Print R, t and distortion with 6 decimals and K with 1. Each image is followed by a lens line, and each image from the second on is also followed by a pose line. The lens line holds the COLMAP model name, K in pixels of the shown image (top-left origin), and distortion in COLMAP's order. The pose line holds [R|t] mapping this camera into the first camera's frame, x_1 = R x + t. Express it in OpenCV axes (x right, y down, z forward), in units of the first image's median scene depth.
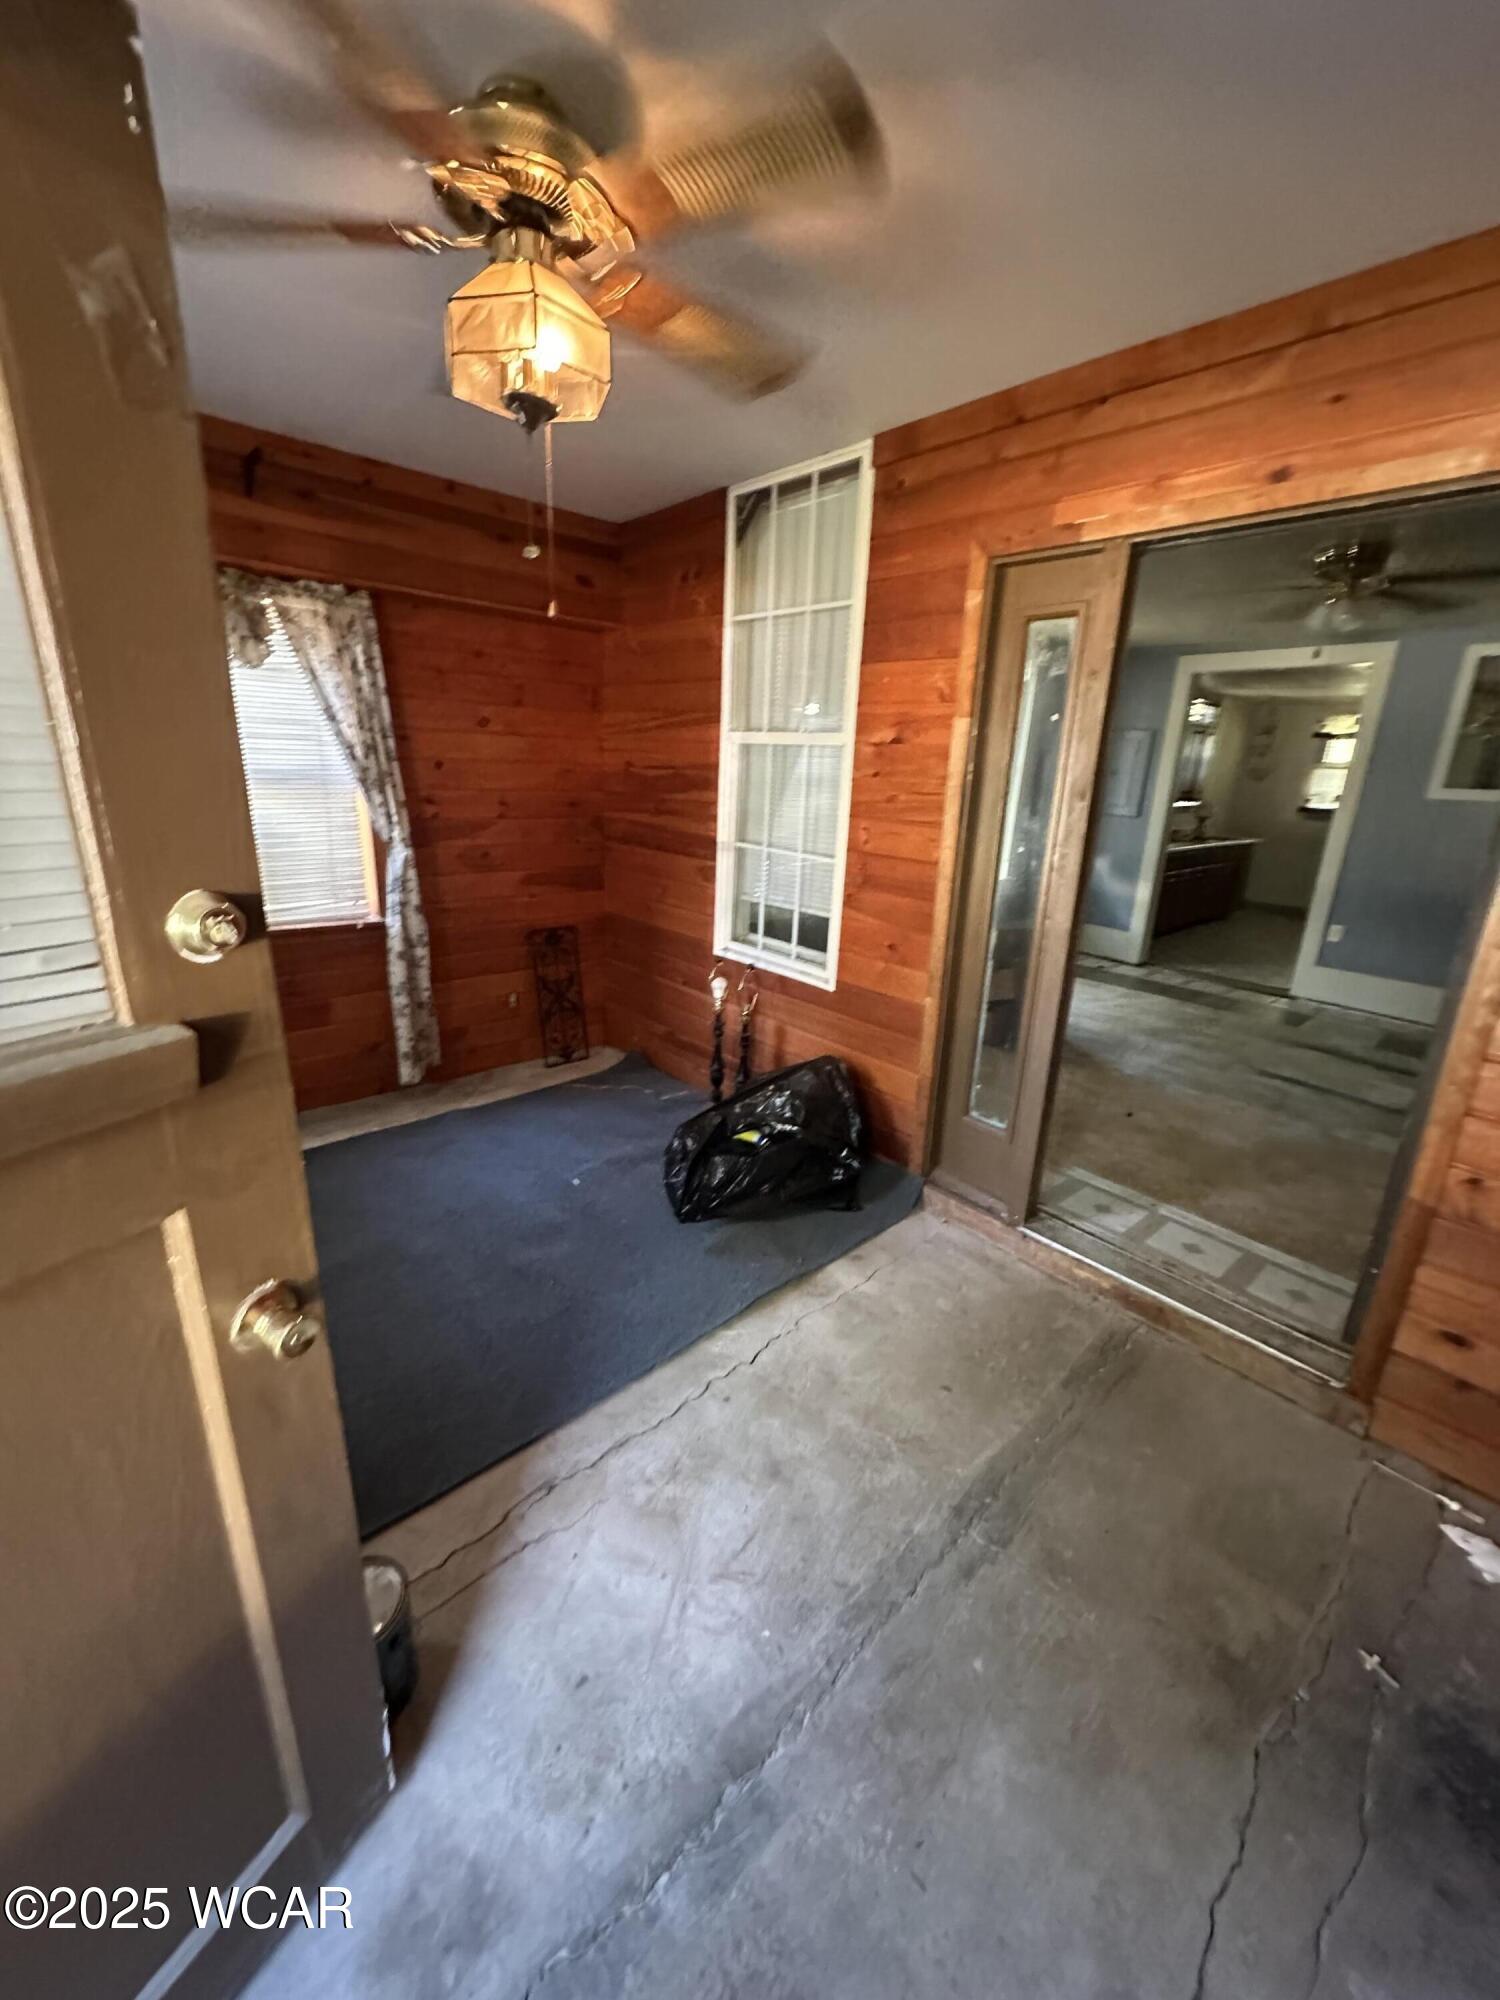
lens RADIAL K [[789.3, 0, 748.4], [0, 789.3, 1003.3], [0, 0, 1]] dist [-0.003413, 0.000501]
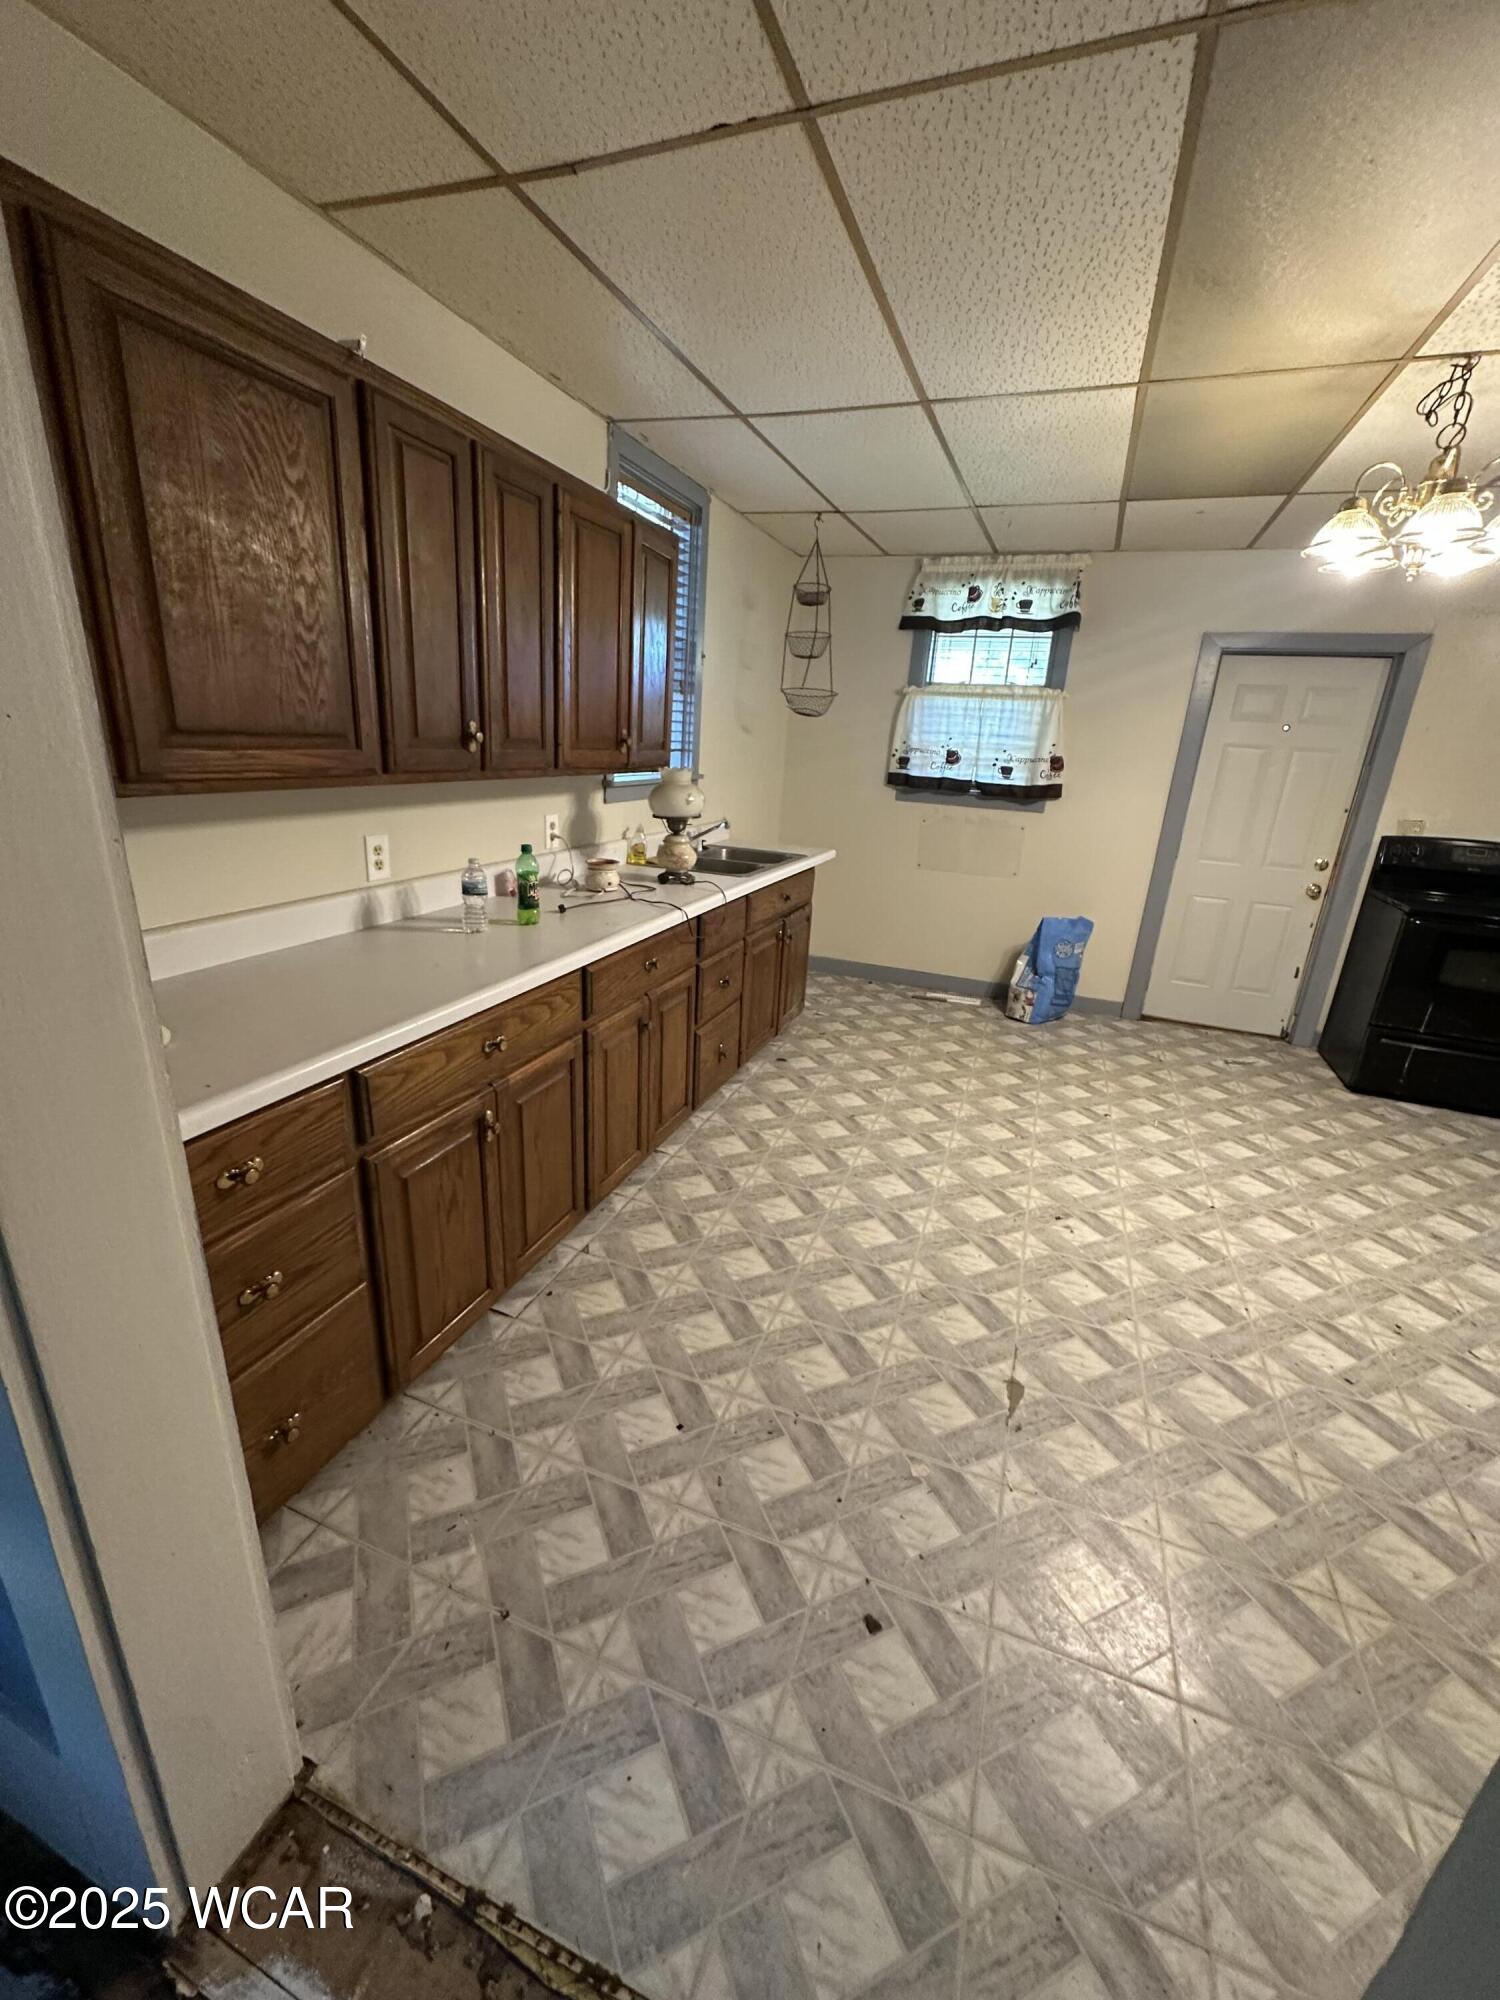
lens RADIAL K [[789.3, 0, 750.2], [0, 789.3, 997.6], [0, 0, 1]] dist [-0.003413, 0.000501]
pose [[0.898905, -0.127600, 0.419151, 1.895212], [0.106168, 0.991578, 0.074174, -0.756745], [-0.425085, -0.022174, 0.904882, 2.836117]]
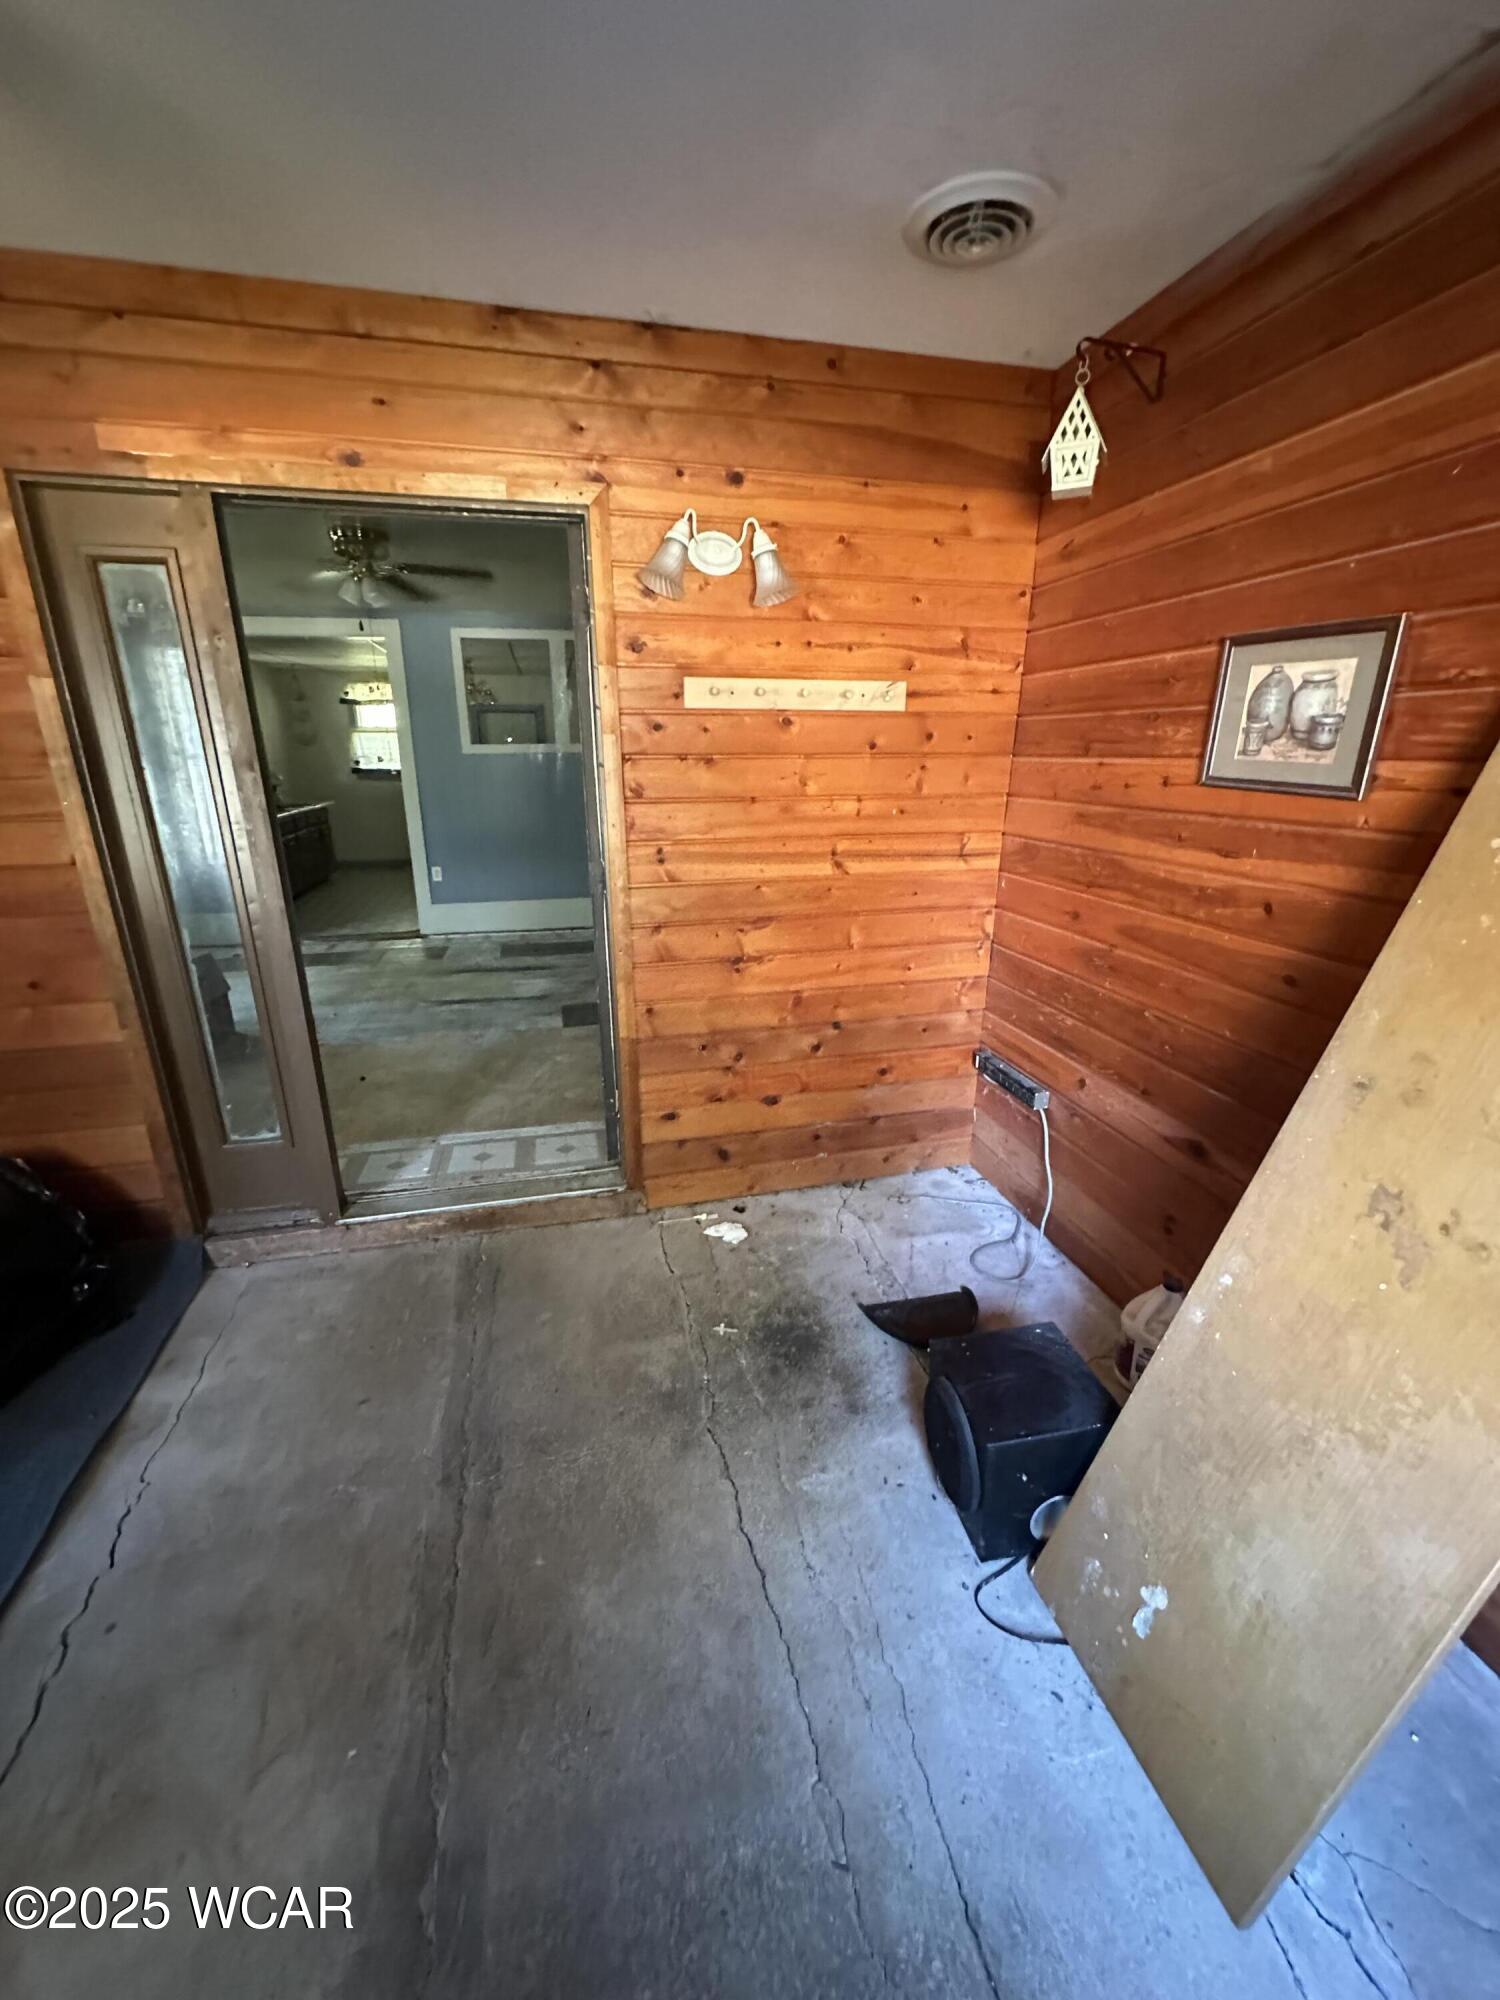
lens RADIAL K [[789.3, 0, 747.1], [0, 789.3, 1003.2], [0, 0, 1]] dist [-0.003413, 0.000501]
pose [[0.484840, -0.308843, 0.818258, -0.122863], [0.278146, 0.941452, 0.190533, -0.010191], [-0.829195, 0.135218, 0.542357, 0.035235]]
